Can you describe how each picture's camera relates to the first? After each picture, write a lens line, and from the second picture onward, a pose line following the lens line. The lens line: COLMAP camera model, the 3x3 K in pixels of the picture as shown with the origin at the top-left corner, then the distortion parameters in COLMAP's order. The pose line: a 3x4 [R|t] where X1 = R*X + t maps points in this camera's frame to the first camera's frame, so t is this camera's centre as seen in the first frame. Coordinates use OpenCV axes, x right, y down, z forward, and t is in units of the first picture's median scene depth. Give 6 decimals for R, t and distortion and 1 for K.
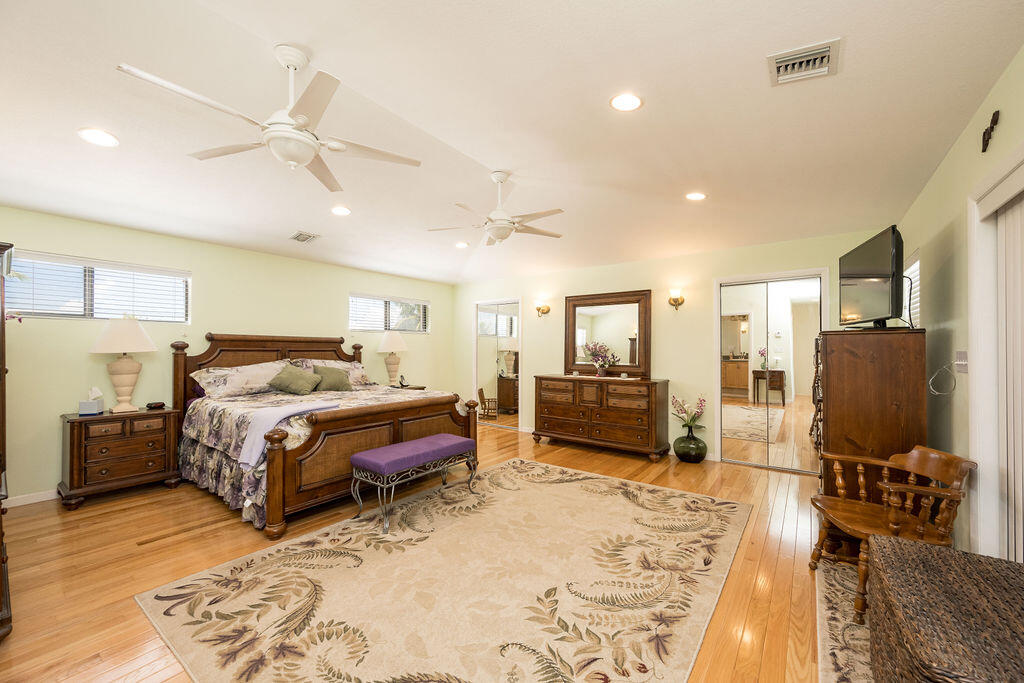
lens RADIAL K [[399.7, 0, 514.1], [0, 399.7, 346.2], [0, 0, 1]] dist [0.001012, 0.000578]
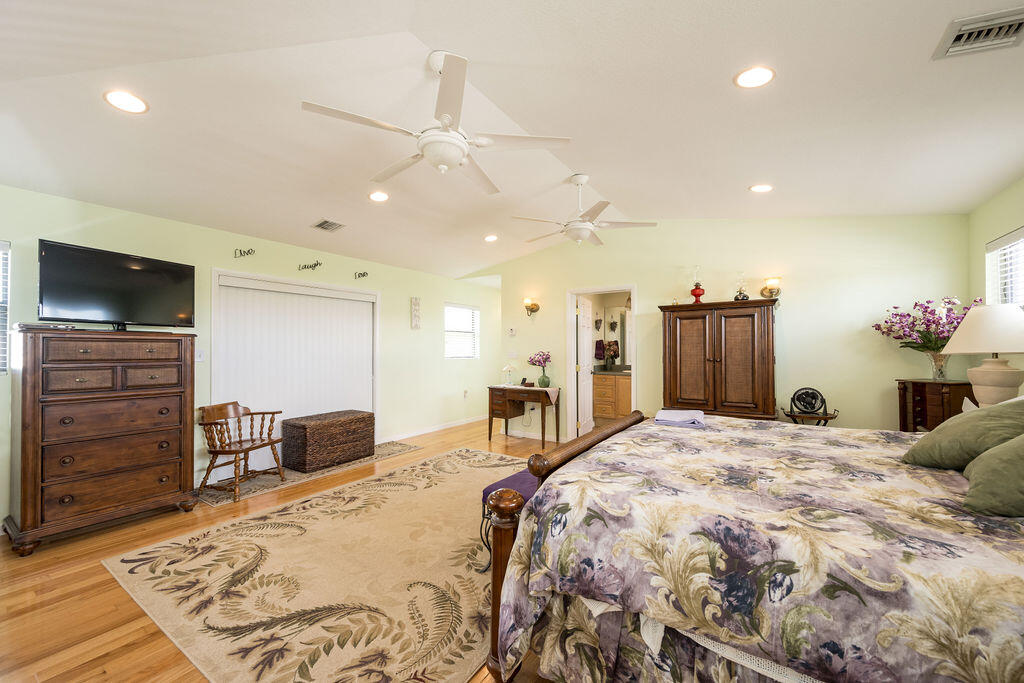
lens RADIAL K [[403.4, 0, 510.5], [0, 403.4, 347.8], [0, 0, 1]] dist [-0.002180, -0.000489]
pose [[-0.999065, -0.001939, -0.043191, -0.123996], [-0.001633, 0.999973, -0.007132, 0.010791], [0.043203, -0.007054, -0.999041, 1.811760]]
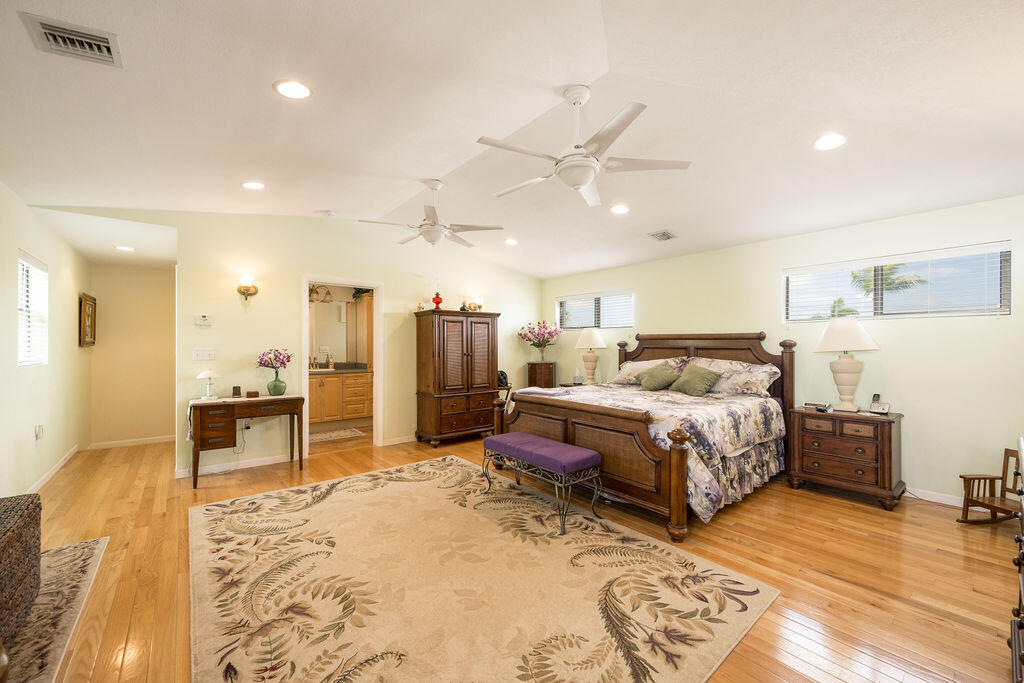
lens RADIAL K [[402.8, 0, 511.8], [0, 402.8, 345.0], [0, 0, 1]] dist [-0.002789, 0.000621]
pose [[-0.248471, -0.003050, -0.968635, 0.749208], [0.003225, 0.999987, -0.003976, 0.007482], [0.968634, -0.004112, -0.248458, 1.199808]]
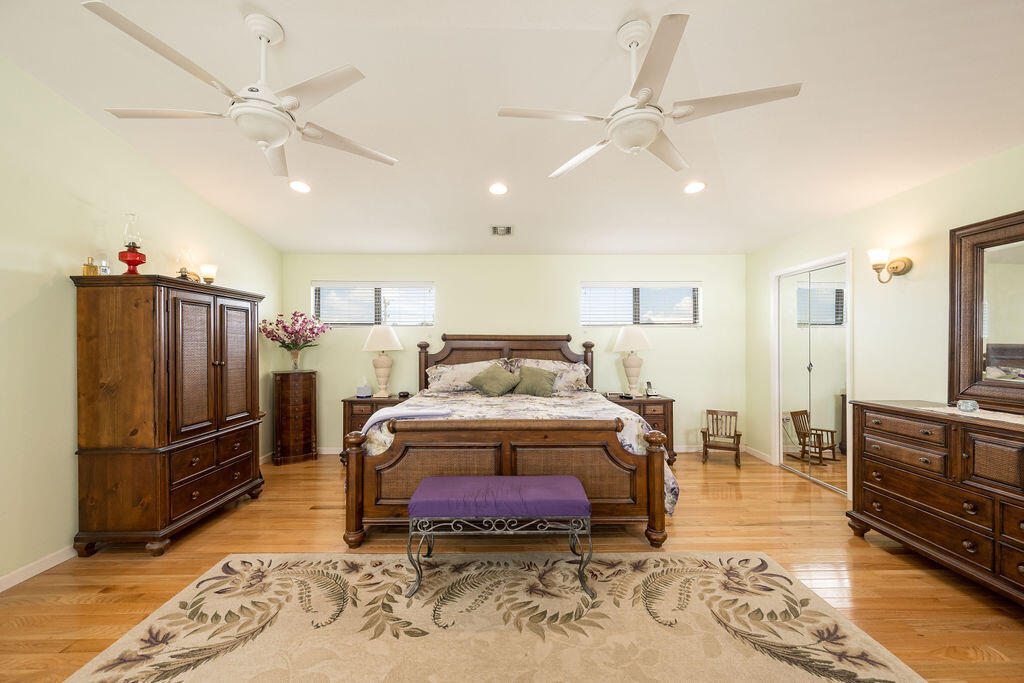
lens RADIAL K [[402.8, 0, 511.8], [0, 402.8, 345.0], [0, 0, 1]] dist [-0.002789, 0.000621]
pose [[0.602938, -0.006358, -0.797762, 0.337816], [0.007830, 0.999967, -0.002052, 0.002781], [0.797749, -0.005009, 0.602968, 0.601822]]
